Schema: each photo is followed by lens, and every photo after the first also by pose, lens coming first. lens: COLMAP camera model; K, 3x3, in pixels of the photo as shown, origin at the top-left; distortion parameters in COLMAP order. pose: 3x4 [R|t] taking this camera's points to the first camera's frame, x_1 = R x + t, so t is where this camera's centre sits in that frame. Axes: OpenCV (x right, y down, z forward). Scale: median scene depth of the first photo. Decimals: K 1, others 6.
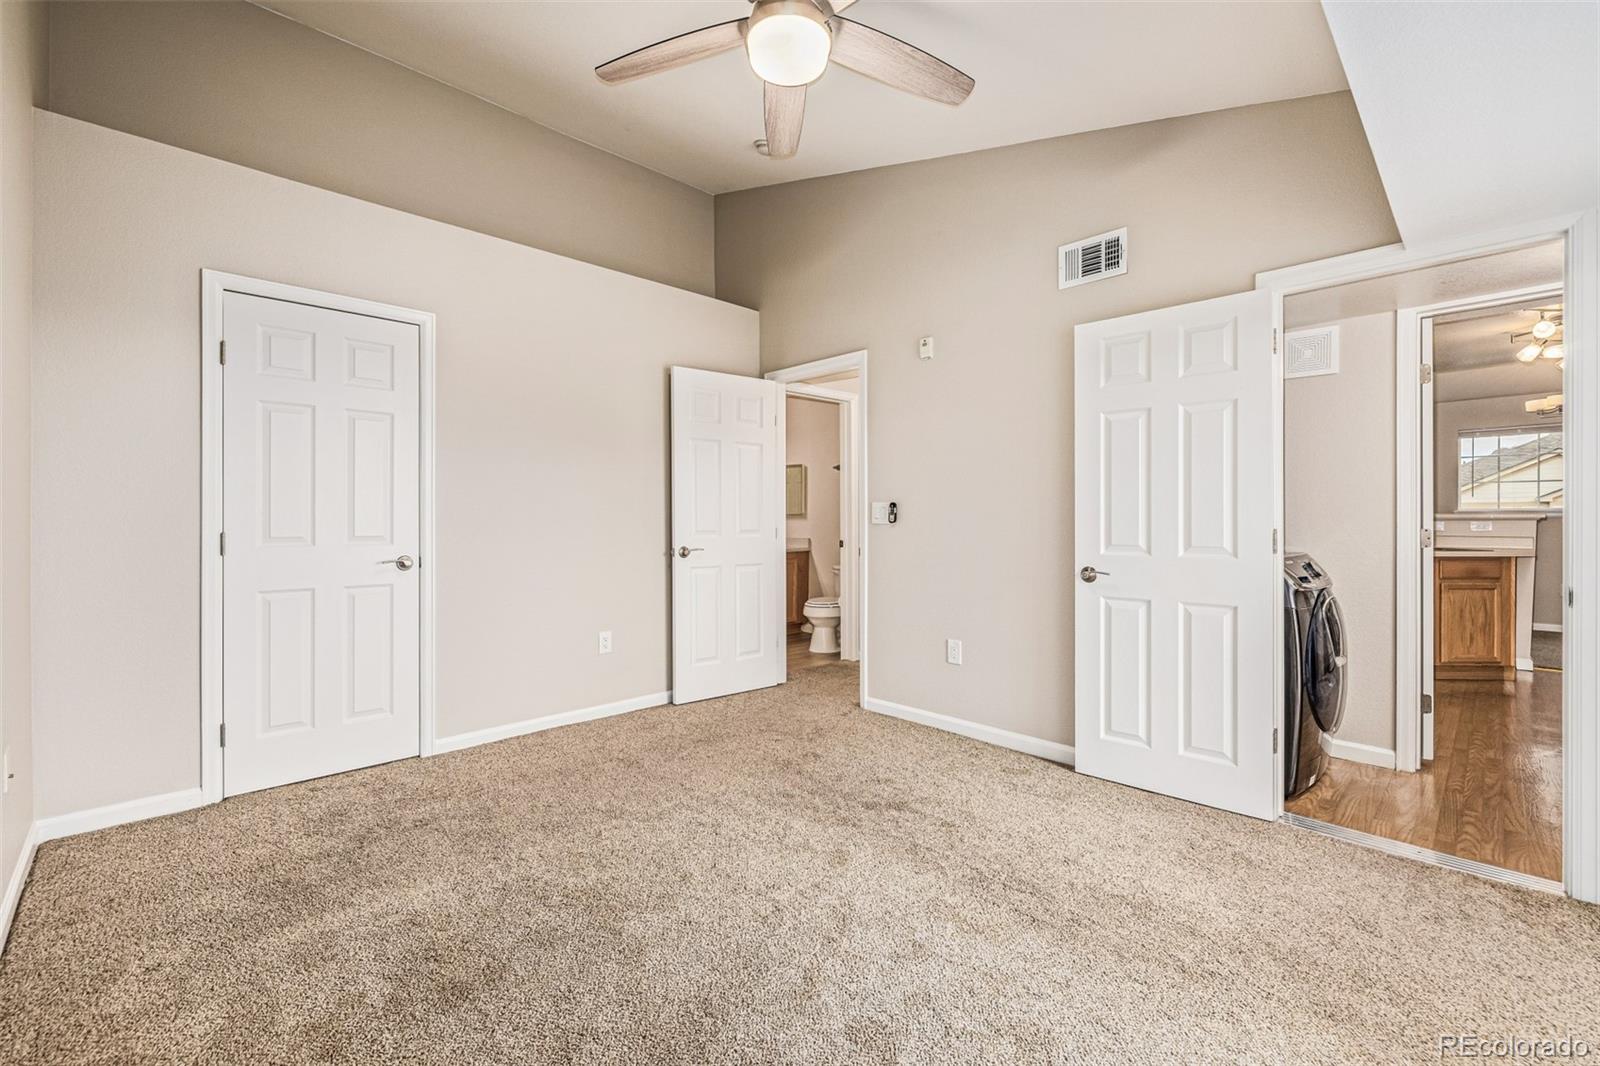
lens RADIAL K [[678.9, 0, 792.2], [0, 678.9, 529.2], [0, 0, 1]] dist [-0.000728, 0.000493]
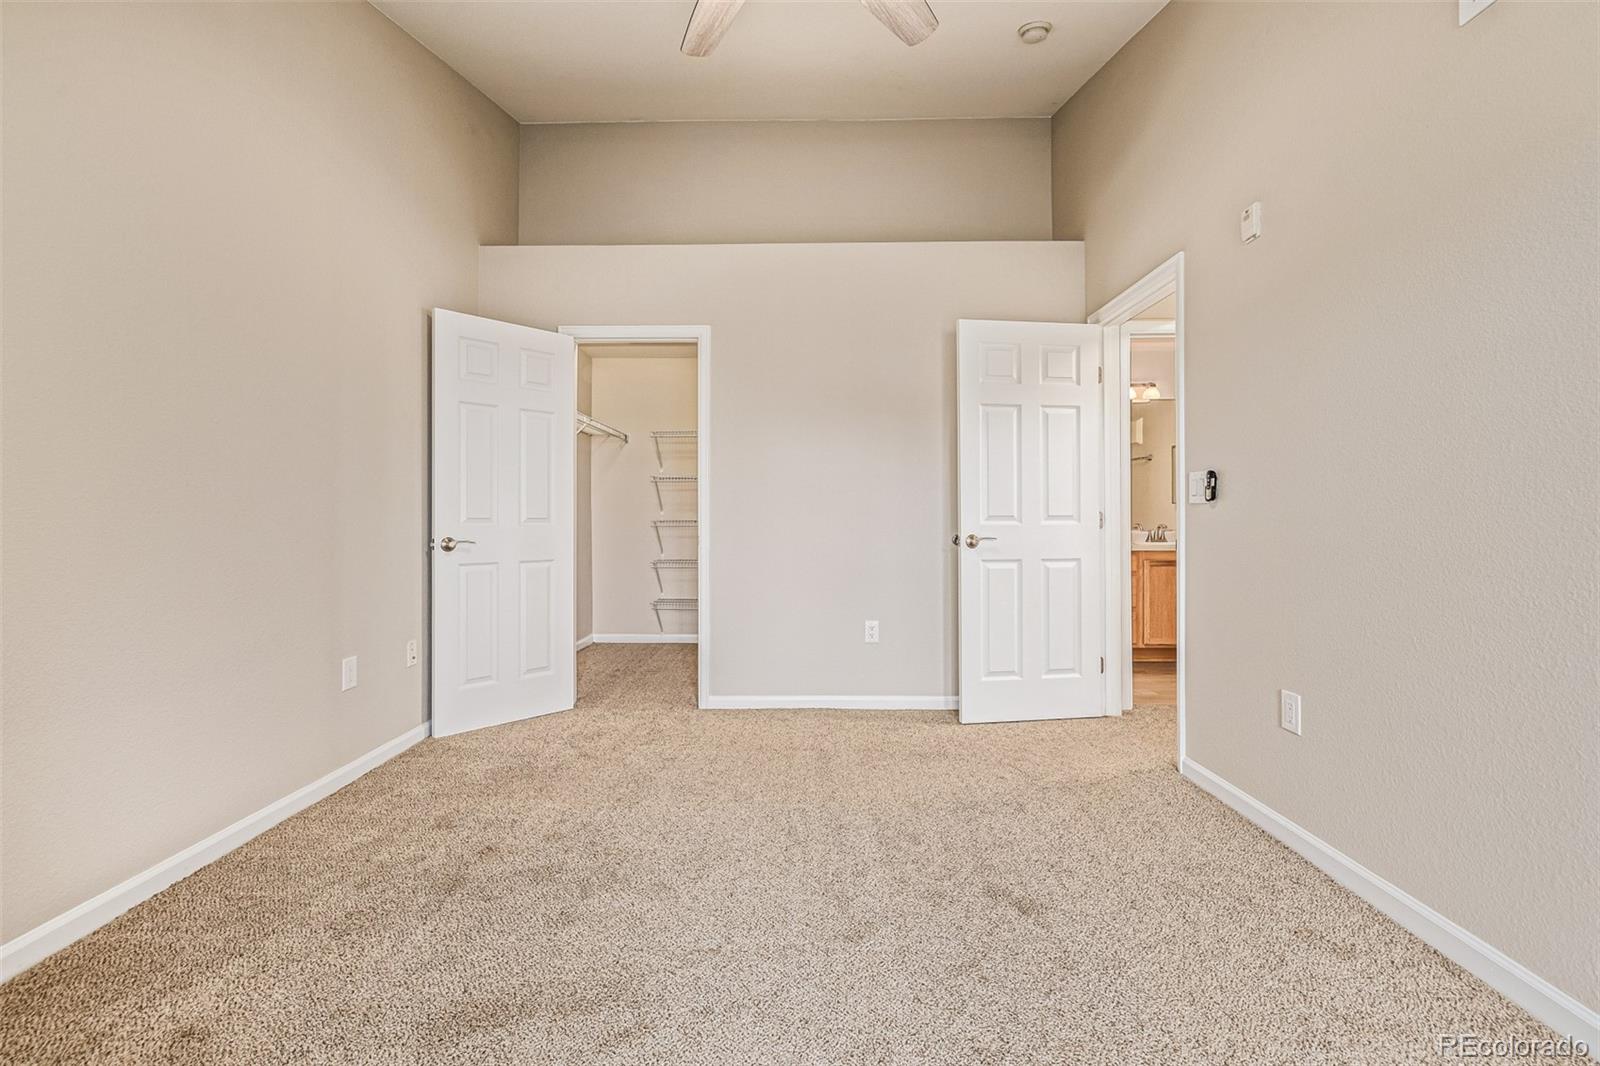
lens RADIAL K [[678.9, 0, 792.6], [0, 678.9, 523.8], [0, 0, 1]] dist [-0.000728, 0.000493]
pose [[0.704031, 0.003384, -0.710161, 0.352868], [-0.007371, 0.999970, -0.002542, 0.018663], [0.710131, 0.007025, 0.704035, 0.259685]]
